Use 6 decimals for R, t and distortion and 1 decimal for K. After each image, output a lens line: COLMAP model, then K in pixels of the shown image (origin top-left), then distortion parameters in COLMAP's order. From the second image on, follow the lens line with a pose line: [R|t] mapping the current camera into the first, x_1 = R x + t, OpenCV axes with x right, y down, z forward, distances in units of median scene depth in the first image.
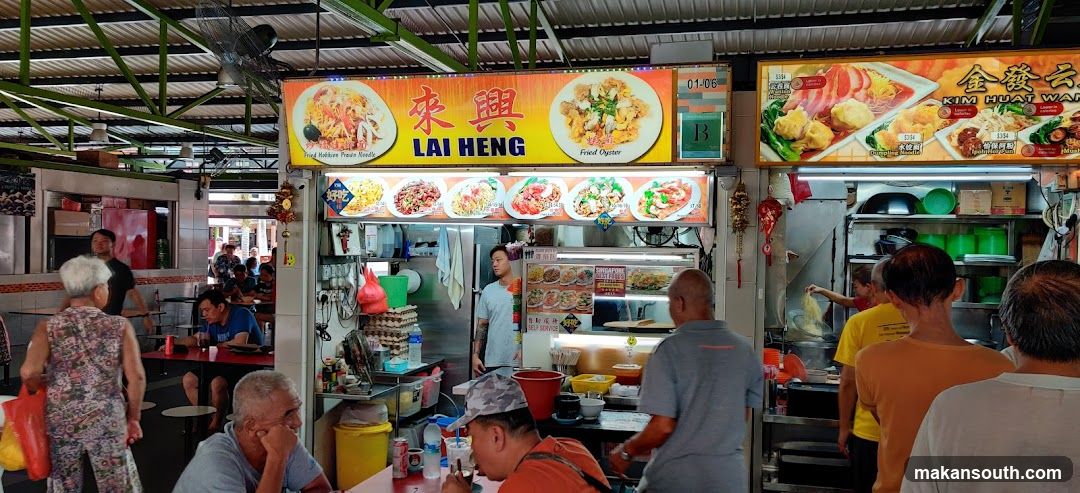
lens RADIAL K [[783.7, 0, 549.5], [0, 783.7, 250.9], [0, 0, 1]] dist [0.094923, -0.000392]
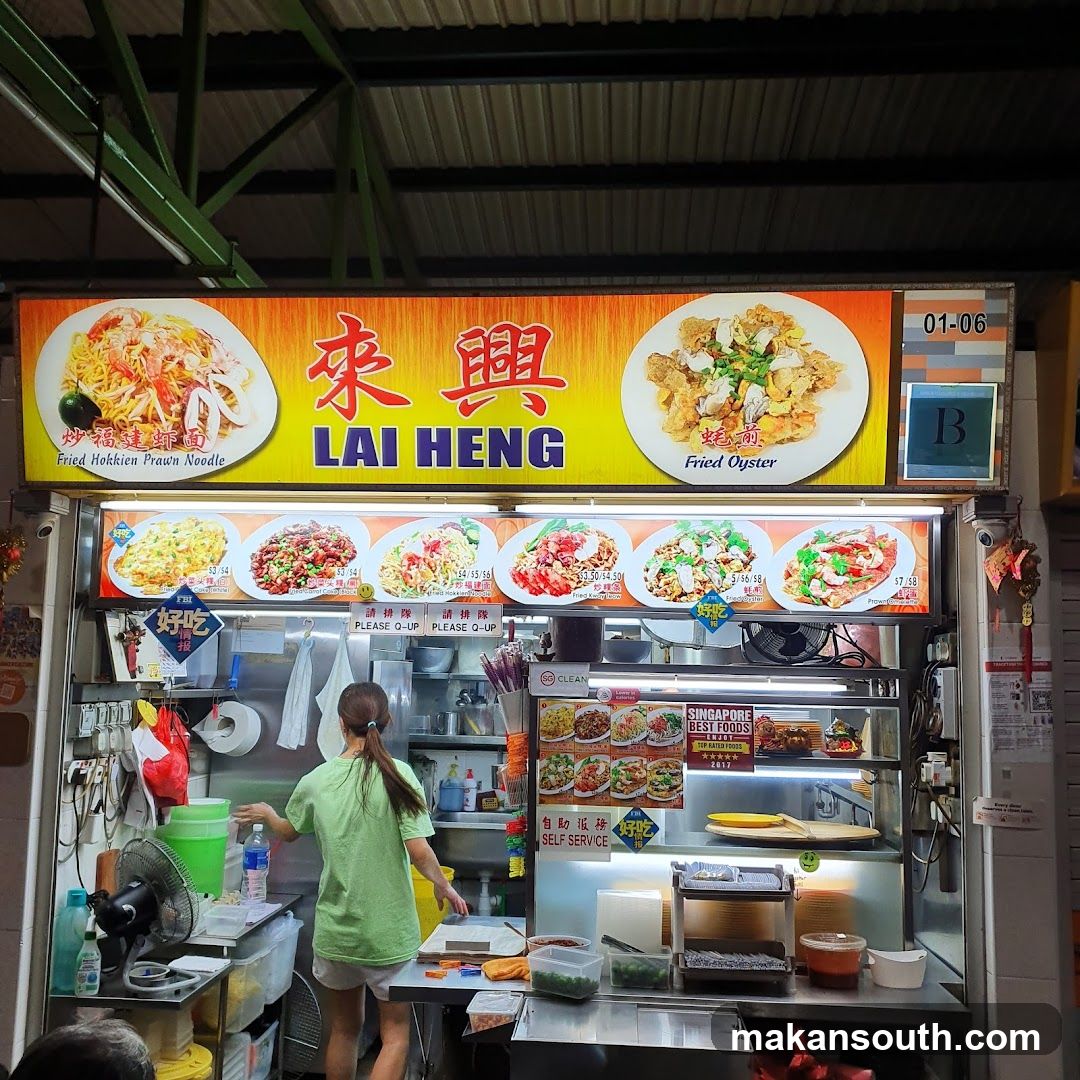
lens RADIAL K [[1110.1, 0, 515.5], [0, 1110.1, 548.8], [0, 0, 1]] dist [0.253650, -0.810087]
pose [[0.988395, 0.019528, 0.150646, -0.155138], [-0.002490, 0.993652, -0.112472, 0.001747], [-0.151886, 0.110792, 0.982169, 0.346610]]
